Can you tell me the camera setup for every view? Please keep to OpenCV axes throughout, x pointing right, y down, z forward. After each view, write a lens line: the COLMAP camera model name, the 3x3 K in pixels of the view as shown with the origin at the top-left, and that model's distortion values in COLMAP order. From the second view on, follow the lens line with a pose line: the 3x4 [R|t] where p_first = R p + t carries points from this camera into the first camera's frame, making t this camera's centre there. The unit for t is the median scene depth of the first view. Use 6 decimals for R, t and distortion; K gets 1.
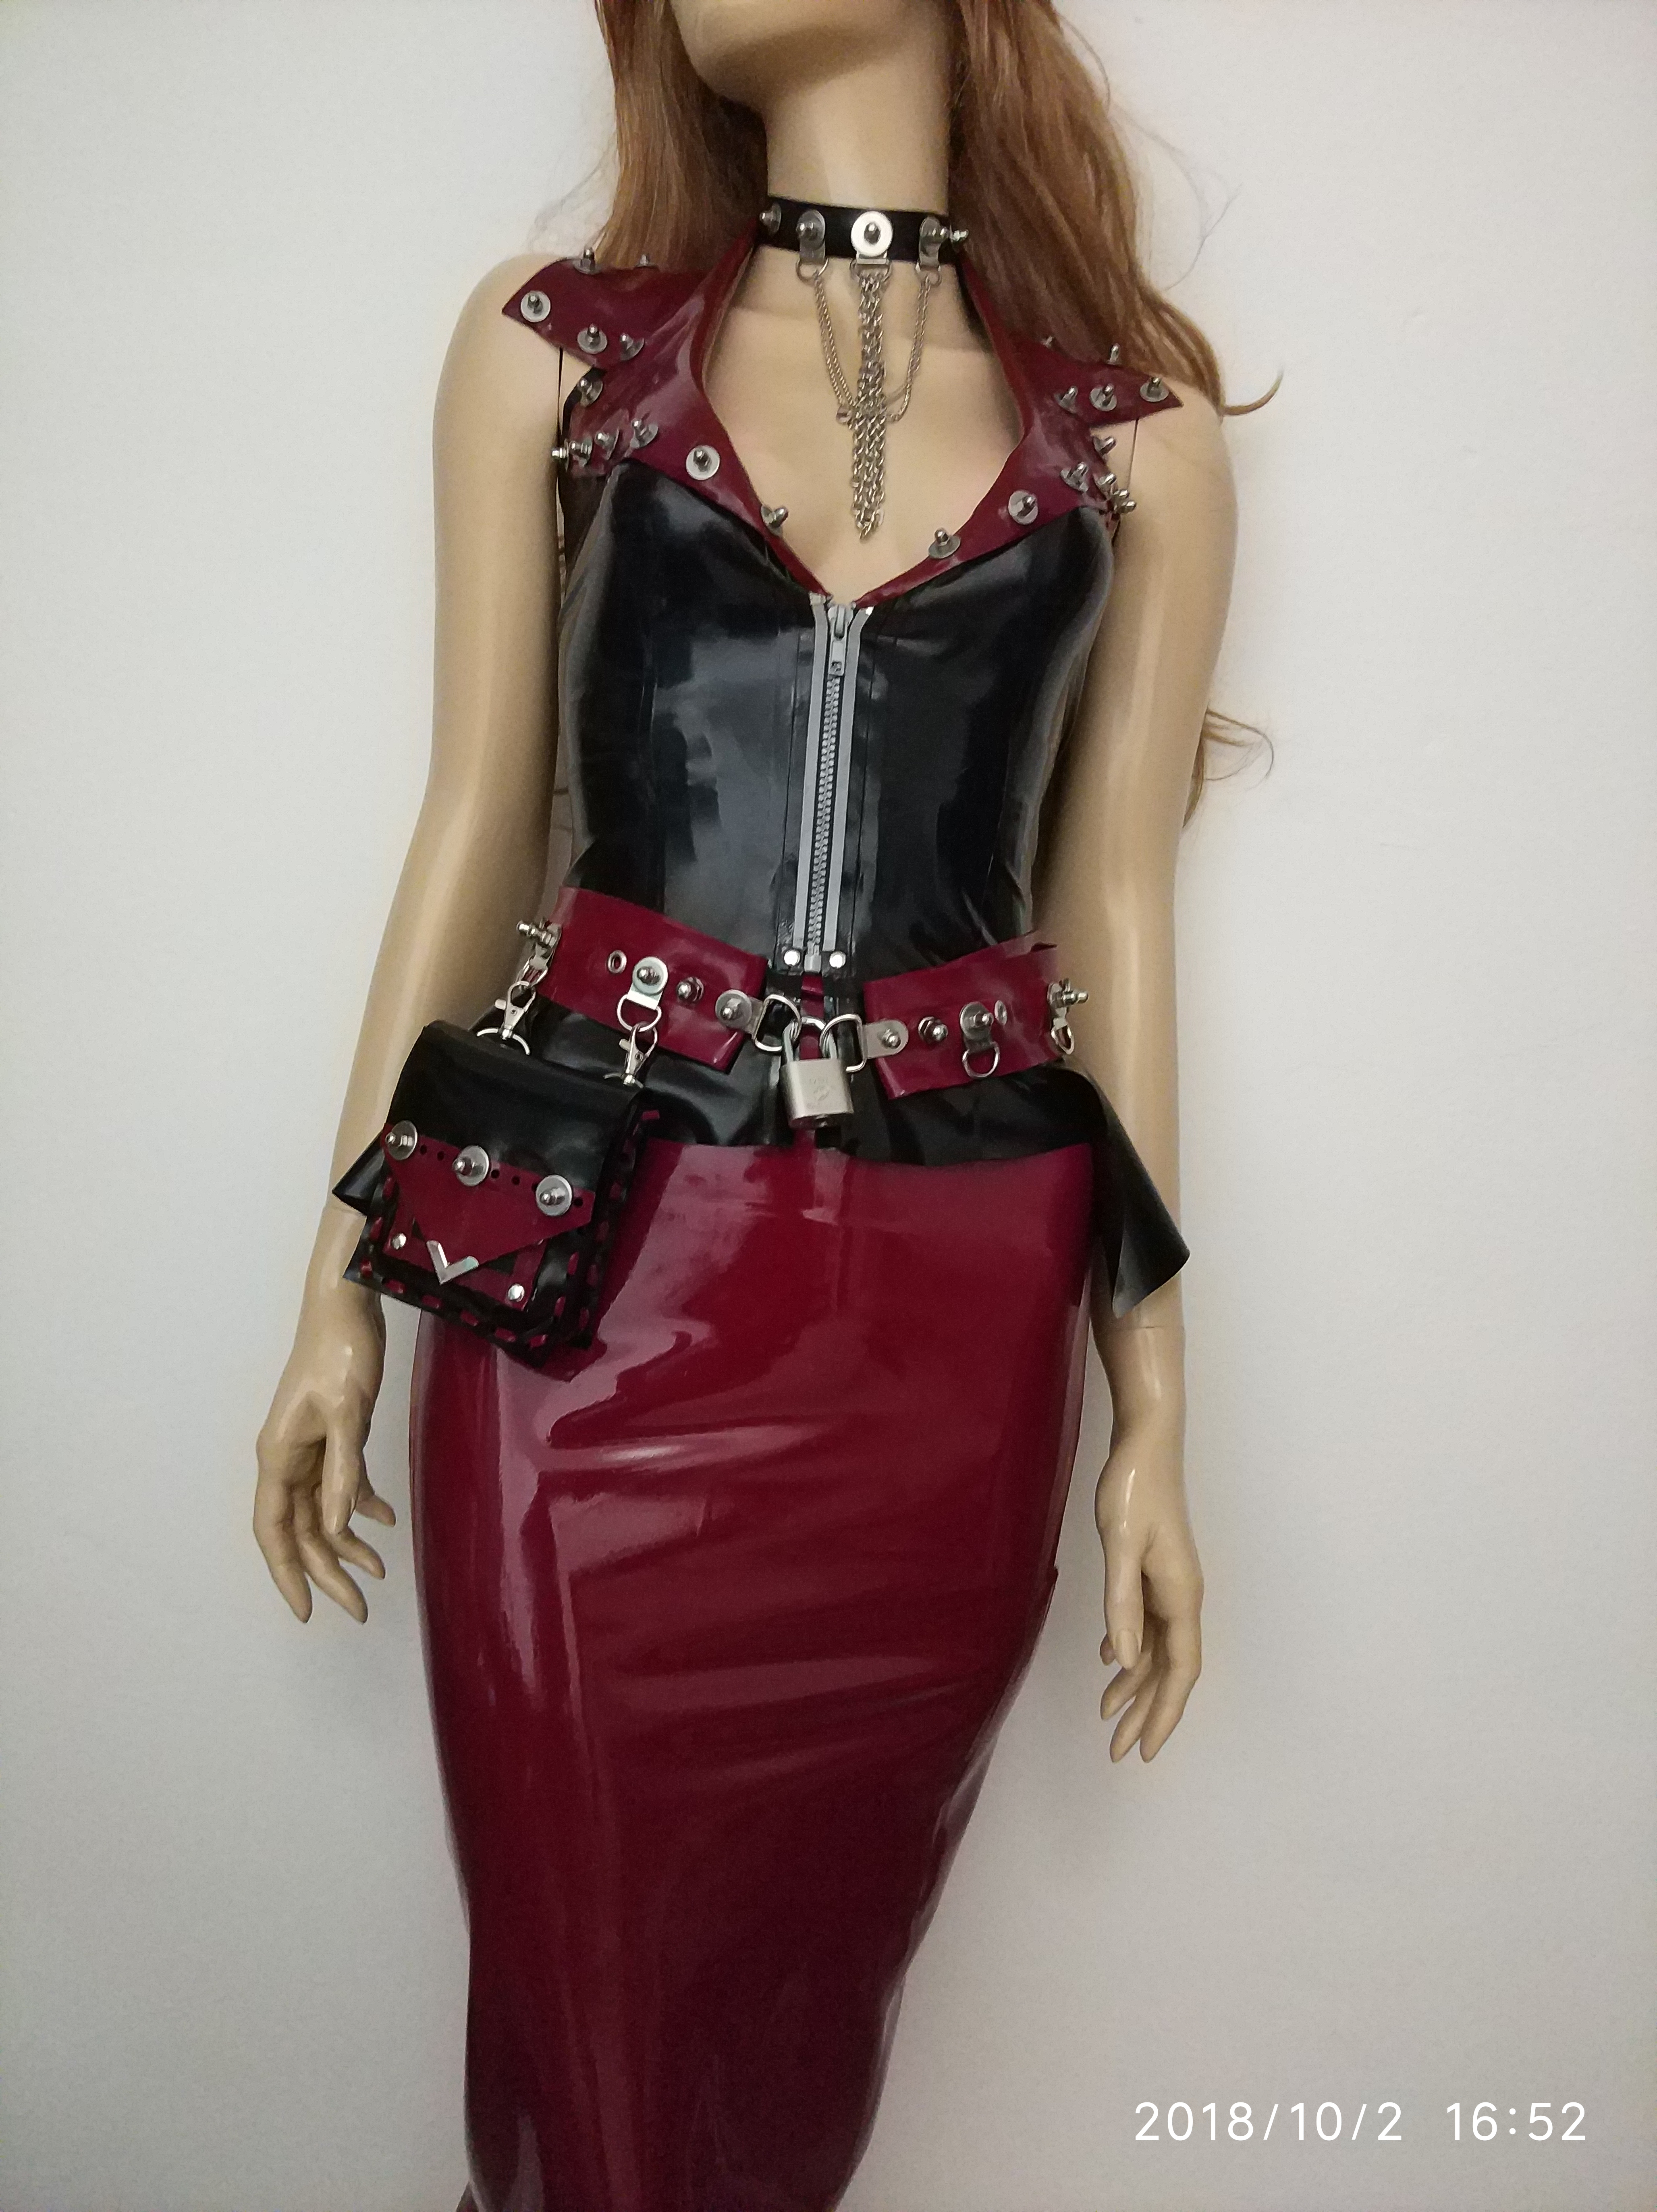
lens RADIAL K [[1433.0, 0, 828.5], [0, 1433.0, 1106.0], [0, 0, 1]] dist [0.002481, 0.000295]
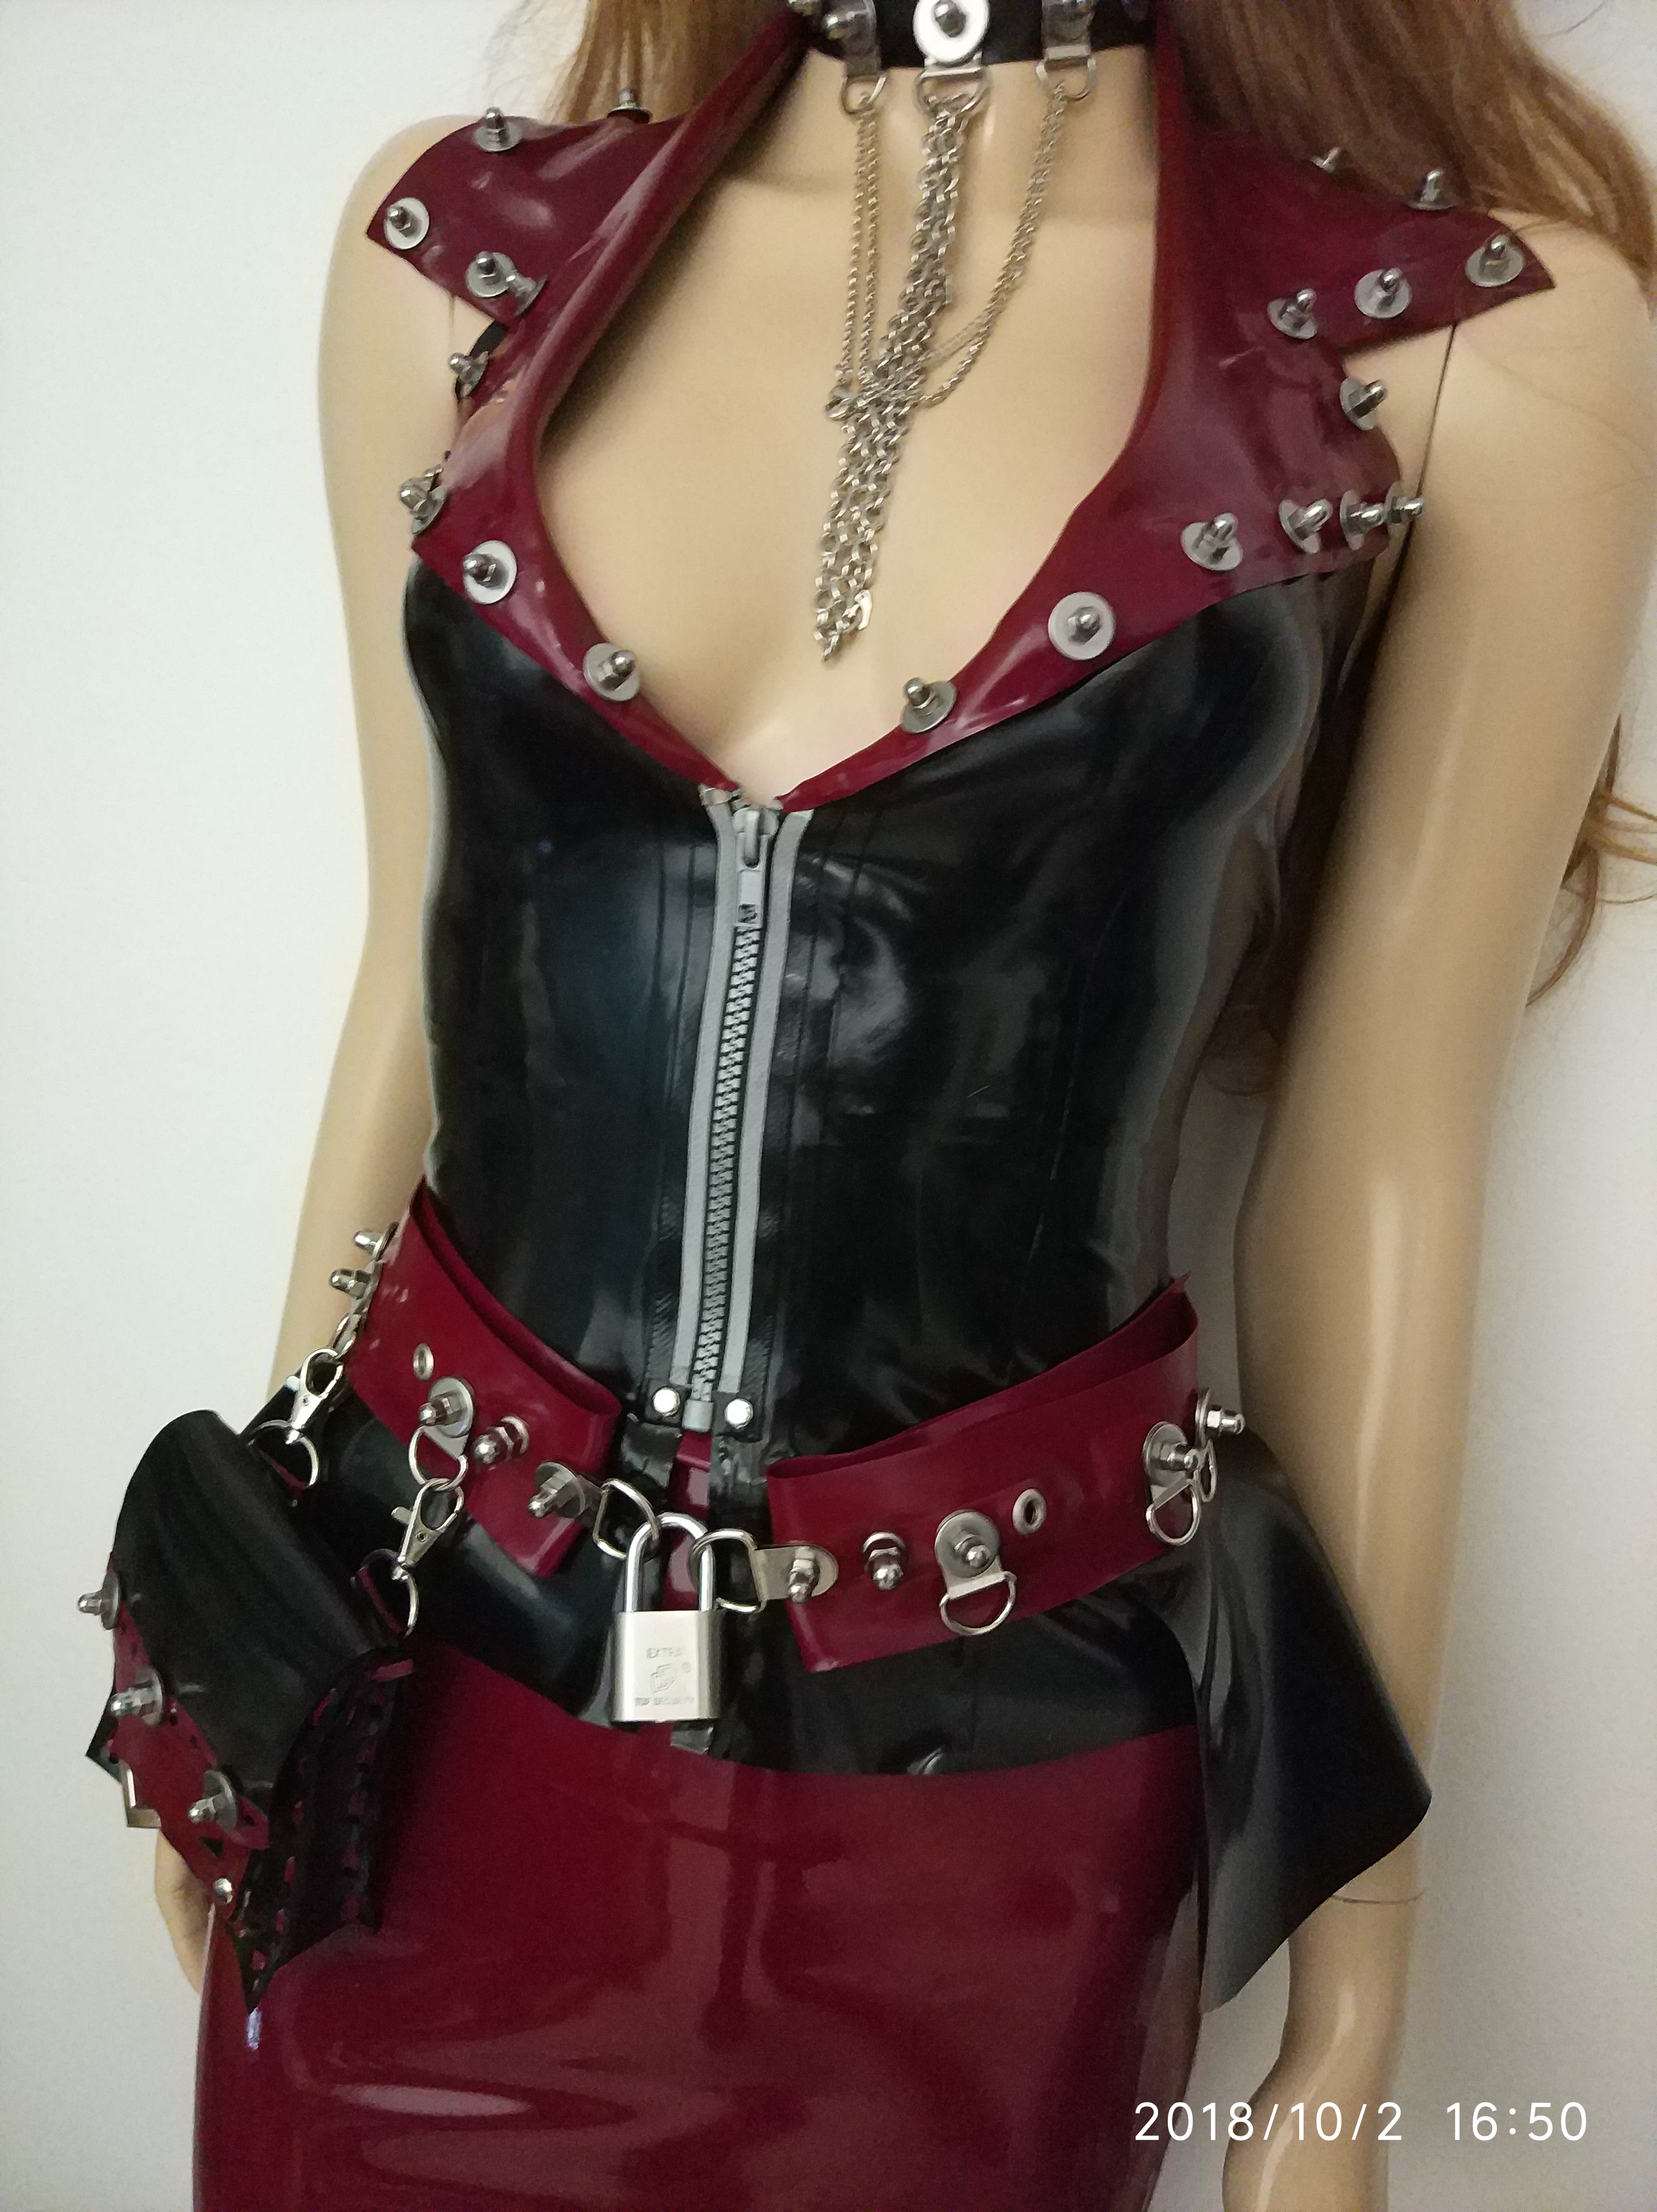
lens RADIAL K [[1554.4, 0, 827.7], [0, 1554.4, 1133.6], [0, 0, 1]] dist [0.008718, 0.001048]
pose [[0.953007, 0.075047, -0.293504, 0.213918], [-0.032683, 0.988645, 0.146670, -0.301155], [0.301179, -0.130185, 0.944639, 0.405126]]
